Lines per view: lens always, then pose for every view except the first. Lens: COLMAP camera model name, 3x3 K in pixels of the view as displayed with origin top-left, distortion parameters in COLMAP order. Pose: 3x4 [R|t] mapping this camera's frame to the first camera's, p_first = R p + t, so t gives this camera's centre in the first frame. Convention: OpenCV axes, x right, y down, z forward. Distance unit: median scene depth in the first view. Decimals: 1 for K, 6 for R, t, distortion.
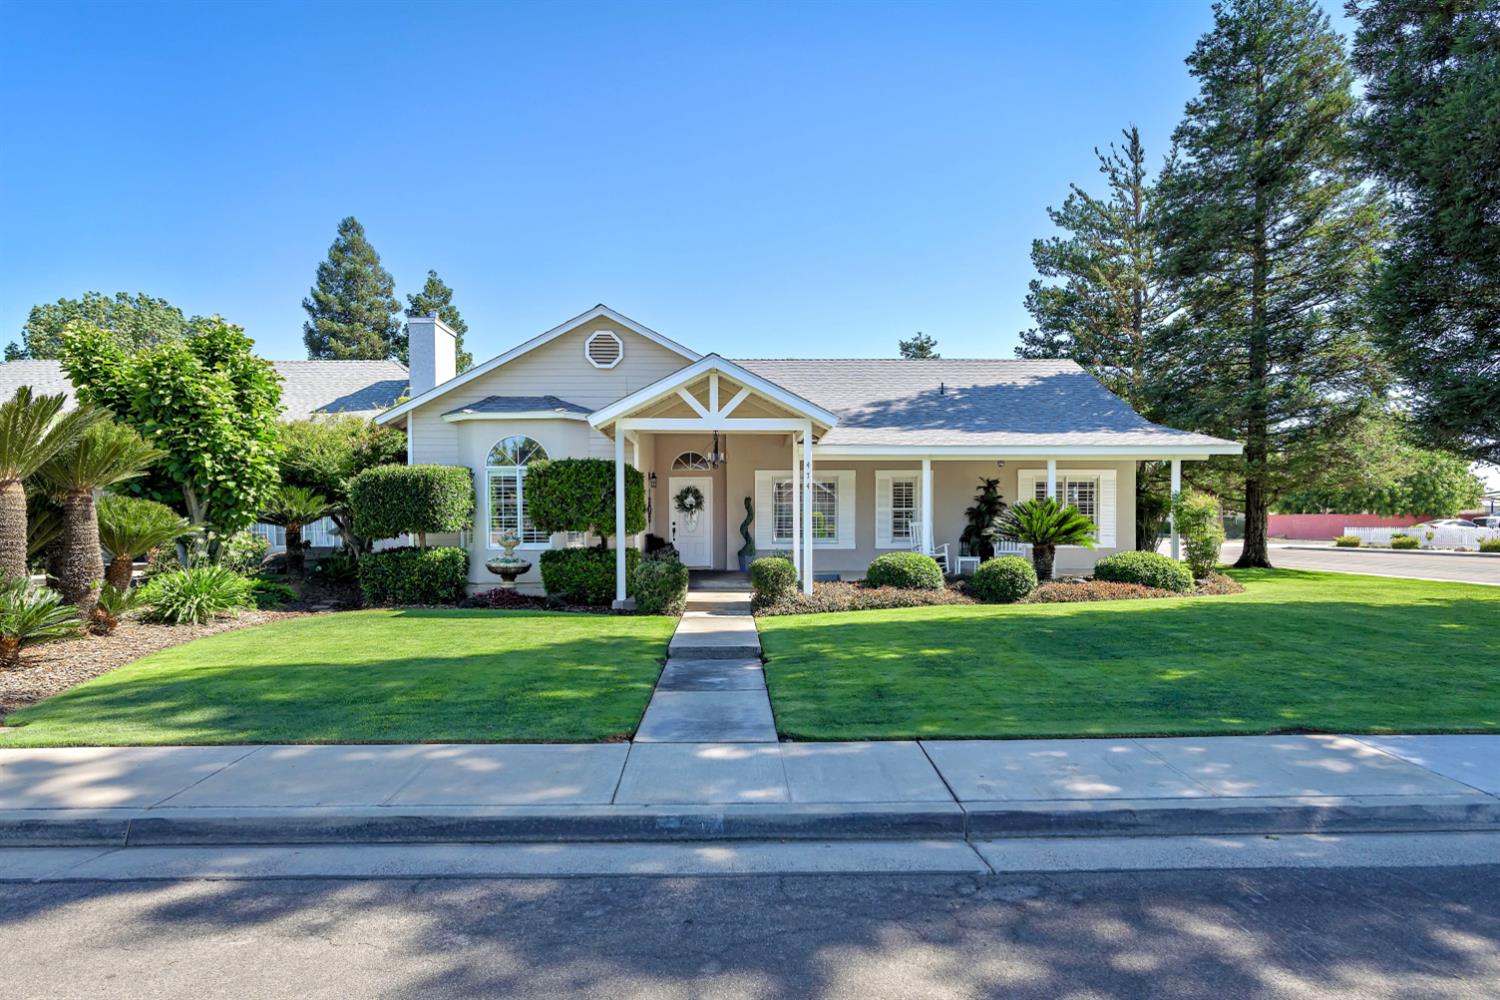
lens RADIAL K [[864.4, 0, 763.9], [0, 864.4, 502.5], [0, 0, 1]] dist [-0.005789, -0.000352]
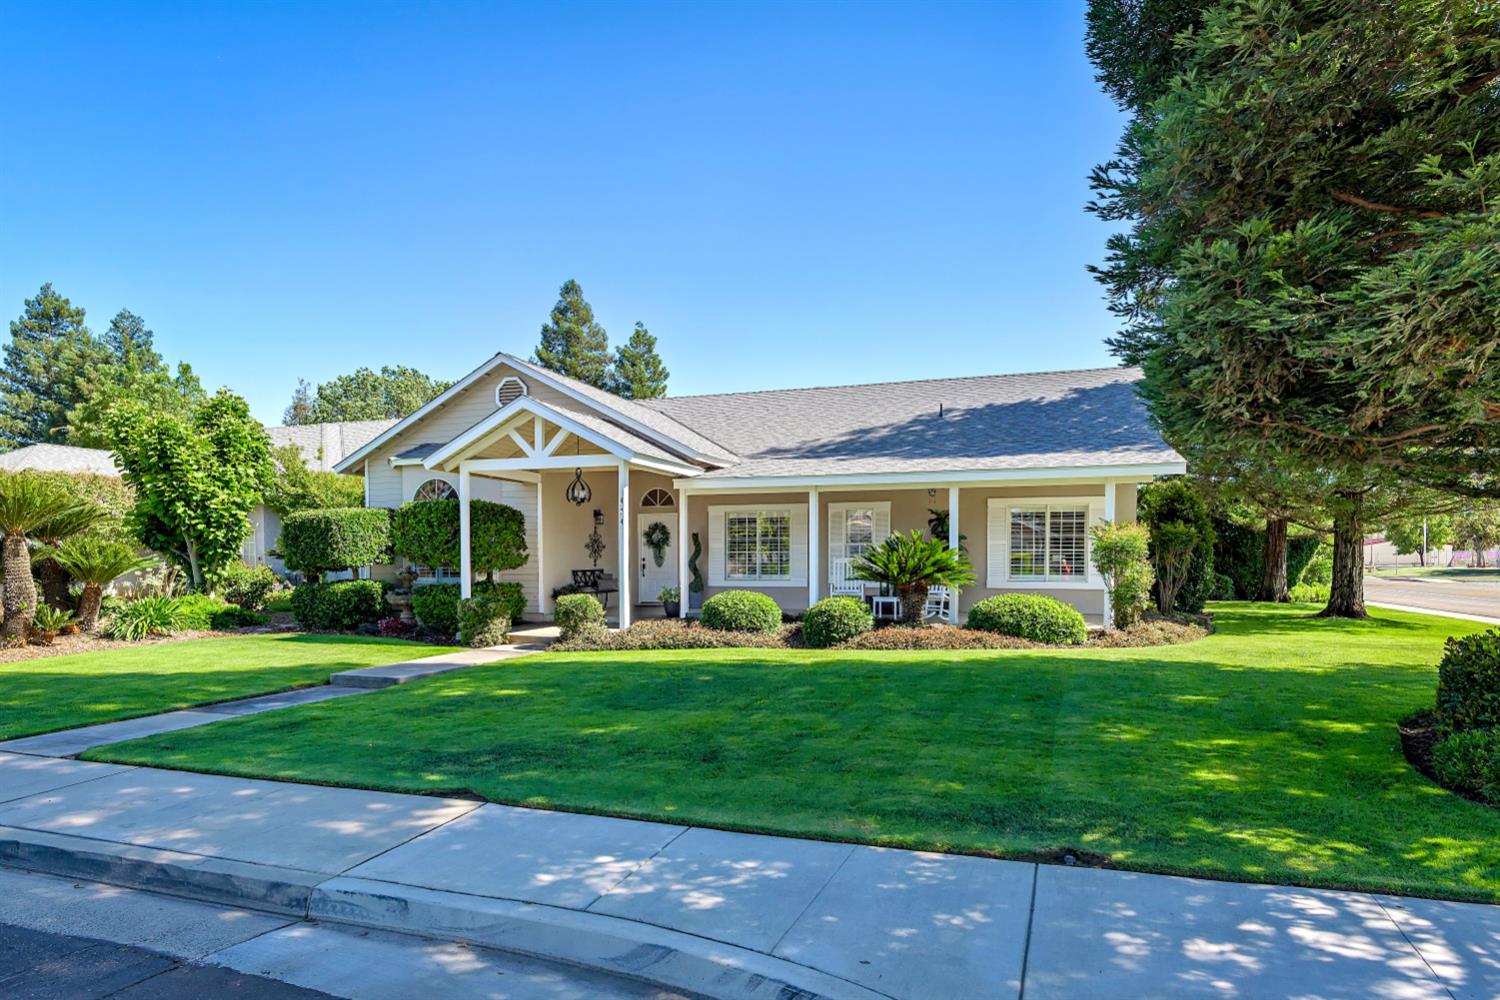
lens RADIAL K [[877.9, 0, 752.6], [0, 877.9, 548.4], [0, 0, 1]] dist [-0.000780, -0.000013]
pose [[0.936315, -0.002628, -0.351152, 0.510951], [0.007066, 0.999911, 0.011358, 0.000579], [0.351091, -0.013115, 0.936250, 0.106501]]
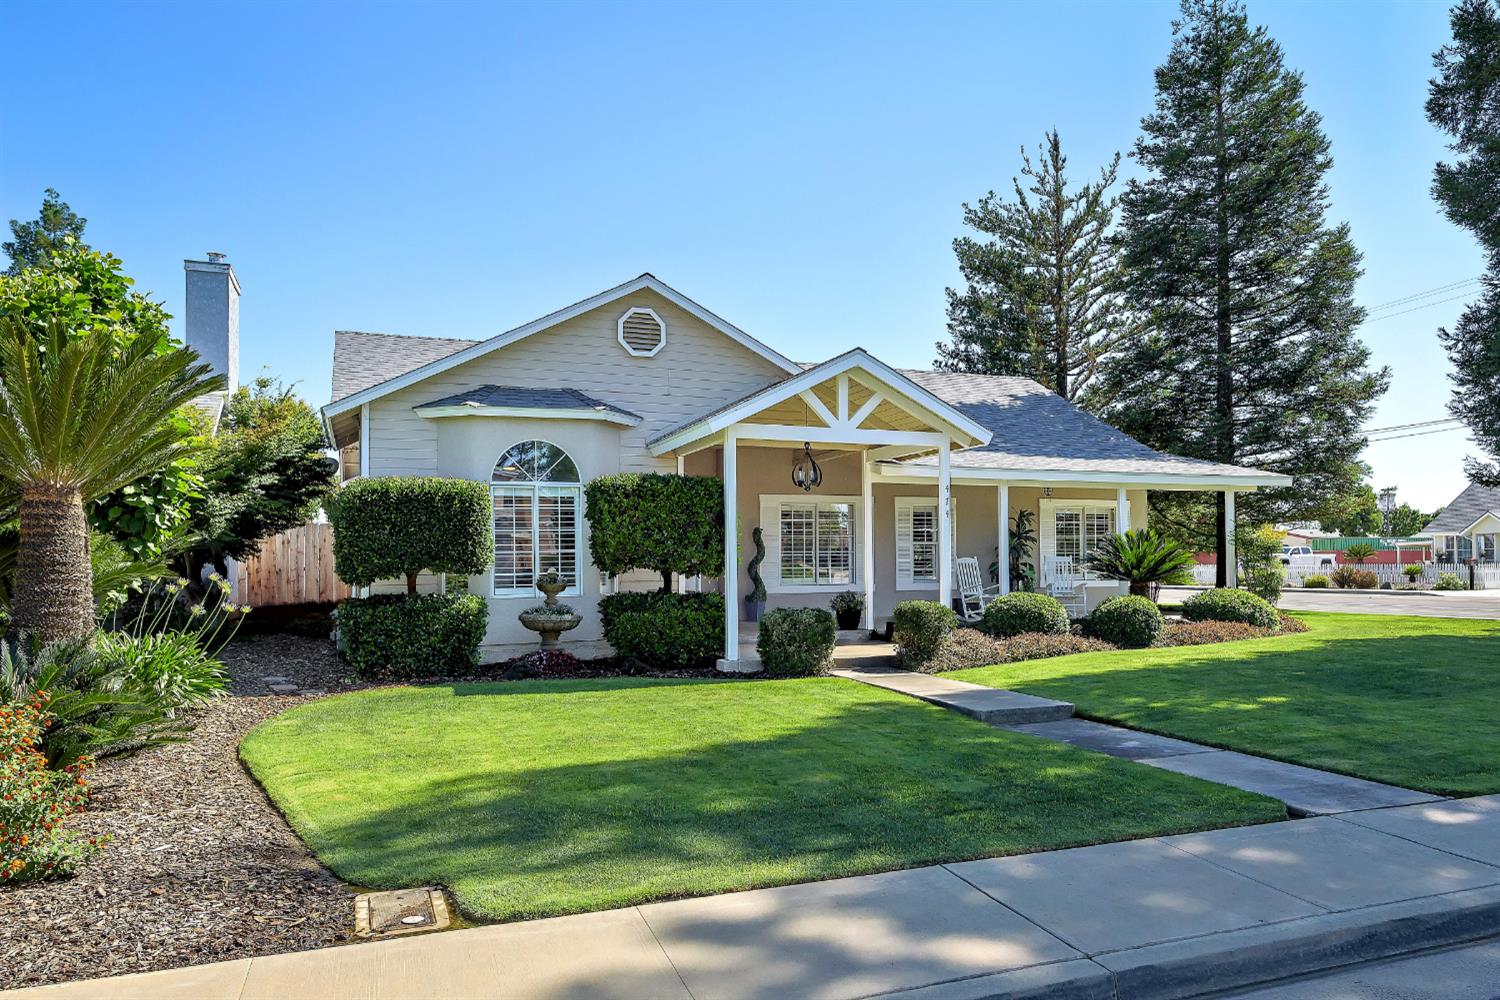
lens RADIAL K [[1058.8, 0, 817.1], [0, 1058.8, 493.4], [0, 0, 1]] dist [-0.004593, 0.000964]
pose [[0.936274, 0.018598, 0.350779, -0.399984], [-0.003878, 0.999084, -0.042619, 0.004903], [-0.351250, 0.038543, 0.935488, 0.083163]]
